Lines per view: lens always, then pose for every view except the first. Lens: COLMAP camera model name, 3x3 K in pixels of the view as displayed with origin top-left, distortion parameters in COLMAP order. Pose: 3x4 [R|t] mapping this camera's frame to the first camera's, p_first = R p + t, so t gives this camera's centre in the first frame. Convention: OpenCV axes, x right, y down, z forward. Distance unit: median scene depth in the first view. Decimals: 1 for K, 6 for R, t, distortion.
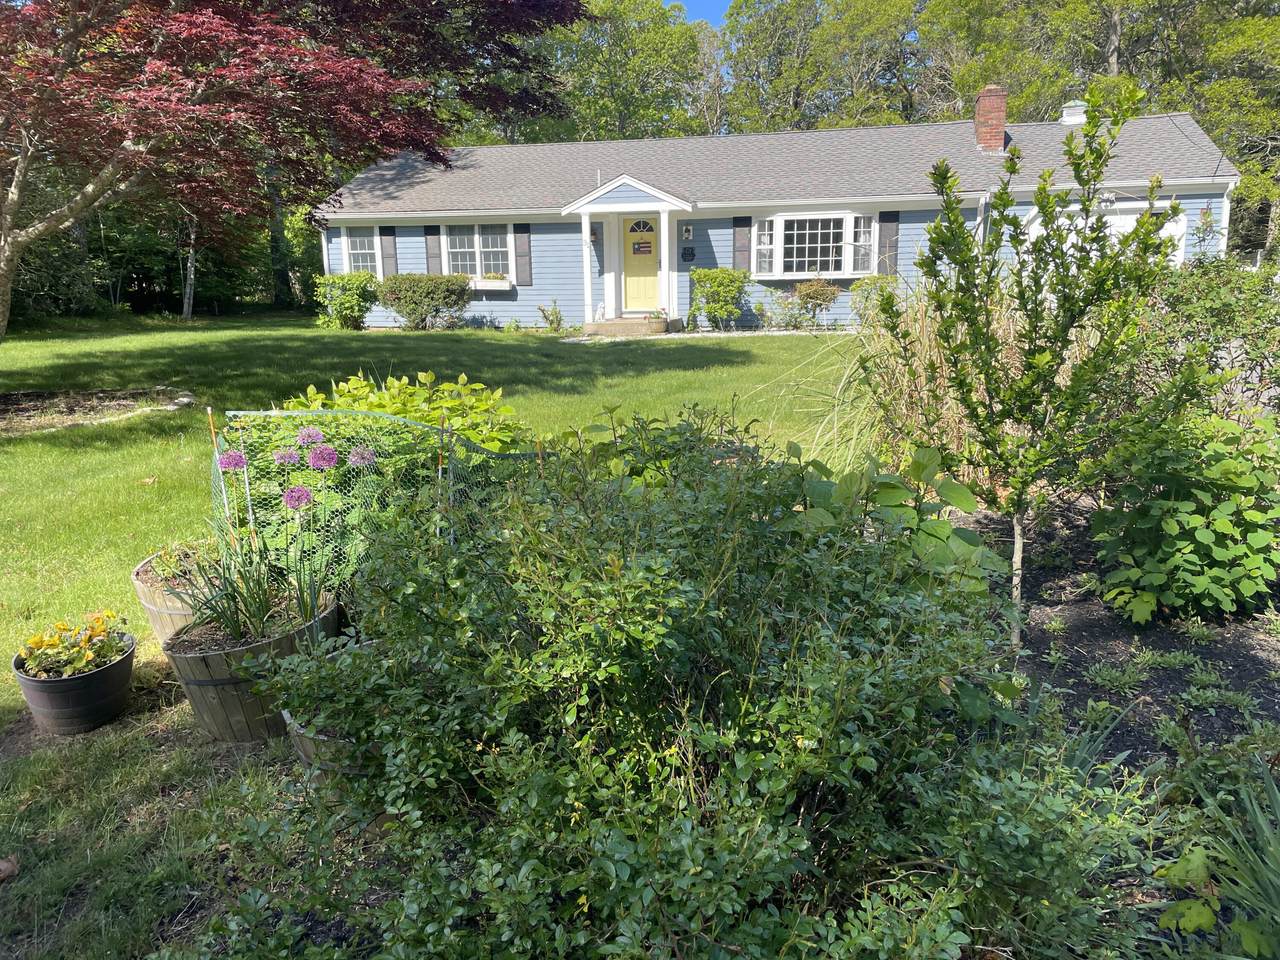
lens RADIAL K [[971.2, 0, 640.0], [0, 971.2, 480.0], [0, 0, 1]] dist [0.113110, -0.164835]
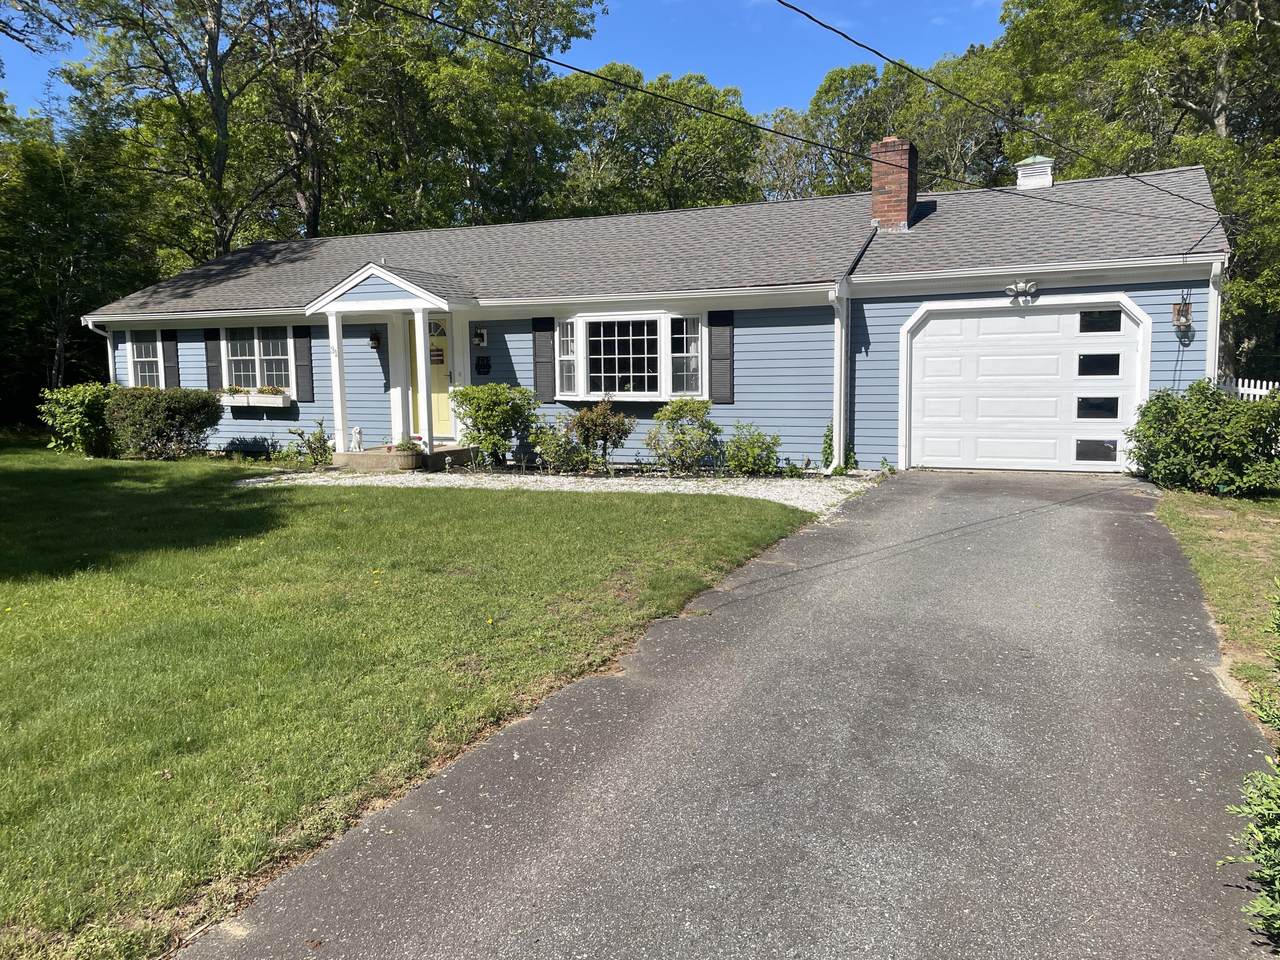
lens RADIAL K [[971.2, 0, 640.0], [0, 971.2, 480.0], [0, 0, 1]] dist [0.113110, -0.164835]
pose [[0.981302, 0.026519, -0.190637, 0.326369], [-0.044427, 0.994924, -0.090289, -0.082132], [0.187275, 0.097070, 0.977500, 0.299731]]
